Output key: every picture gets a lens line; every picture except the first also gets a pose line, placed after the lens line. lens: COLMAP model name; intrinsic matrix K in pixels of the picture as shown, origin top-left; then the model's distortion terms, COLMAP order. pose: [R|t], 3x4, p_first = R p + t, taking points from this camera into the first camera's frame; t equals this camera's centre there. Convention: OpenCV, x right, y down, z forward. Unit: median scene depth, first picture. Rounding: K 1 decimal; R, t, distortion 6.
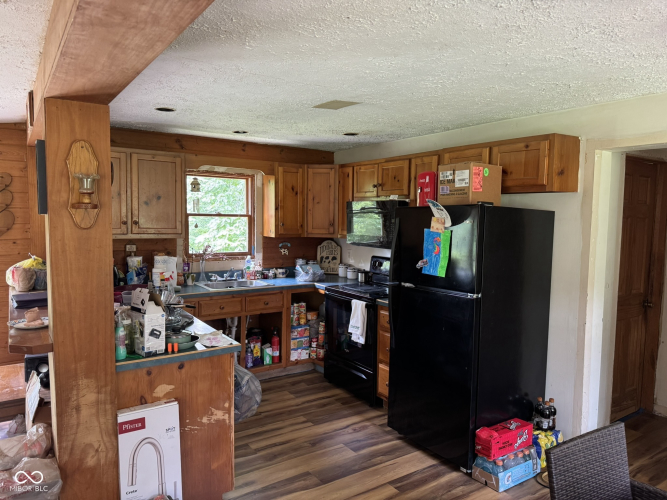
lens RADIAL K [[467.0, 0, 333.5], [0, 467.0, 250.0], [0, 0, 1]] dist [0.076000, -0.111224]
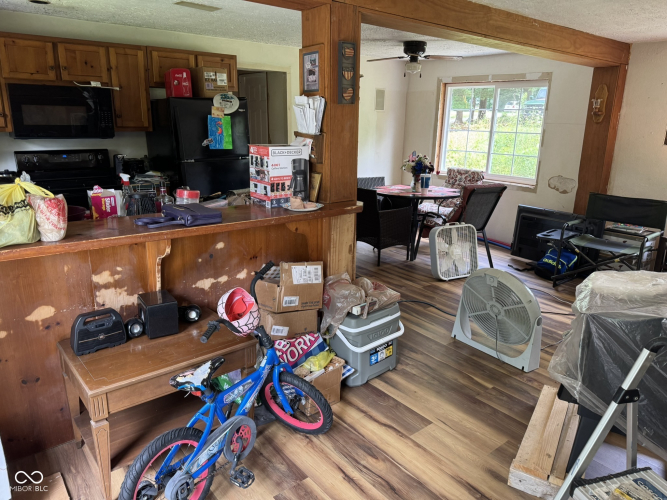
lens RADIAL K [[467.0, 0, 333.5], [0, 467.0, 250.0], [0, 0, 1]] dist [0.076000, -0.111224]
pose [[-0.073253, -0.282791, 0.956380, -1.254662], [0.059795, 0.955986, 0.287255, -0.042587], [-0.995519, 0.078229, -0.053119, 0.737739]]
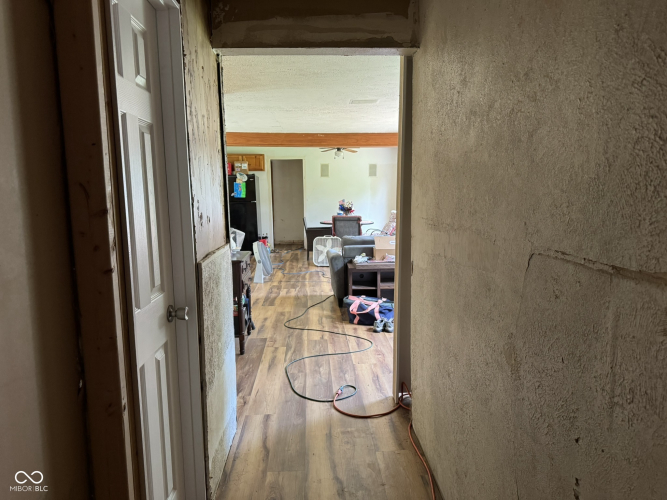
lens RADIAL K [[467.0, 0, 333.5], [0, 467.0, 250.0], [0, 0, 1]] dist [0.076000, -0.111224]
pose [[0.515348, -0.130078, 0.847052, -2.101240], [0.082087, 0.991361, 0.102297, 0.131448], [-0.853041, 0.016814, 0.521574, -1.126465]]
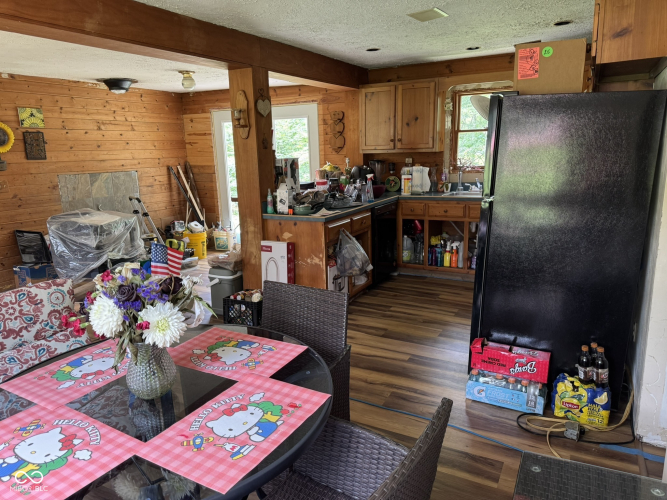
lens RADIAL K [[467.0, 0, 333.5], [0, 467.0, 250.0], [0, 0, 1]] dist [0.076000, -0.111224]
pose [[0.461559, 0.160226, -0.872520, 0.893382], [-0.031743, 0.985907, 0.164256, 0.047220], [0.886541, -0.048117, 0.460140, 0.269734]]
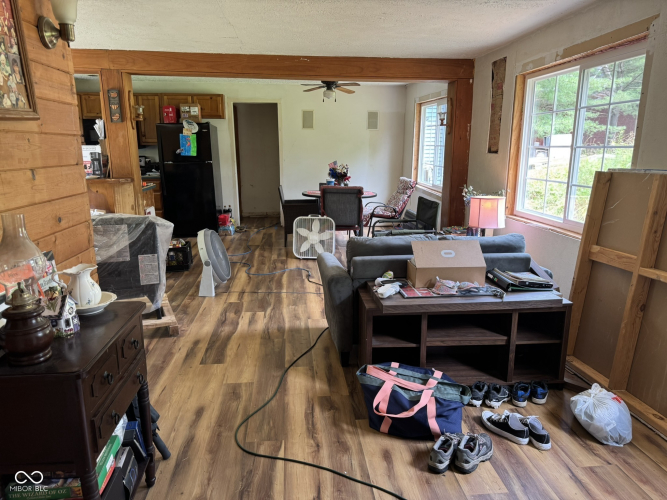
lens RADIAL K [[465.7, 0, 336.6], [0, 465.7, 259.9], [0, 0, 1]] dist [0.054597, -0.112769]
pose [[0.470971, -0.223957, 0.853247, -1.423886], [0.070317, 0.973690, 0.216758, 0.101120], [-0.879342, -0.042089, 0.474327, -0.672285]]
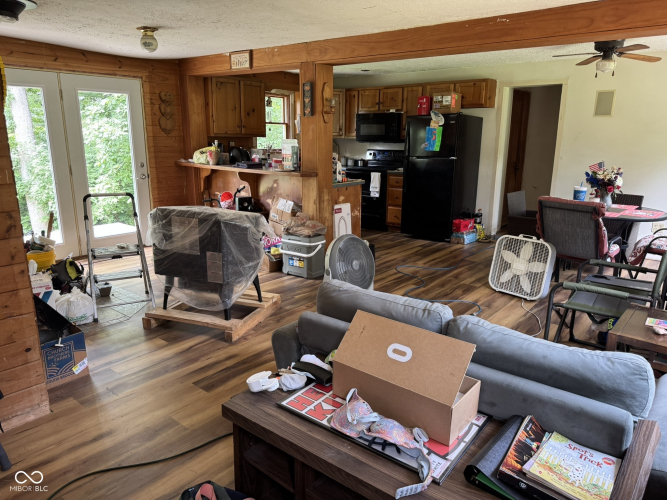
lens RADIAL K [[467.0, 0, 333.5], [0, 467.0, 250.0], [0, 0, 1]] dist [0.076000, -0.111224]
pose [[0.959277, -0.074901, 0.272357, -0.754395], [0.028627, 0.985017, 0.170064, 0.117079], [-0.281014, -0.155341, 0.947048, -0.836267]]
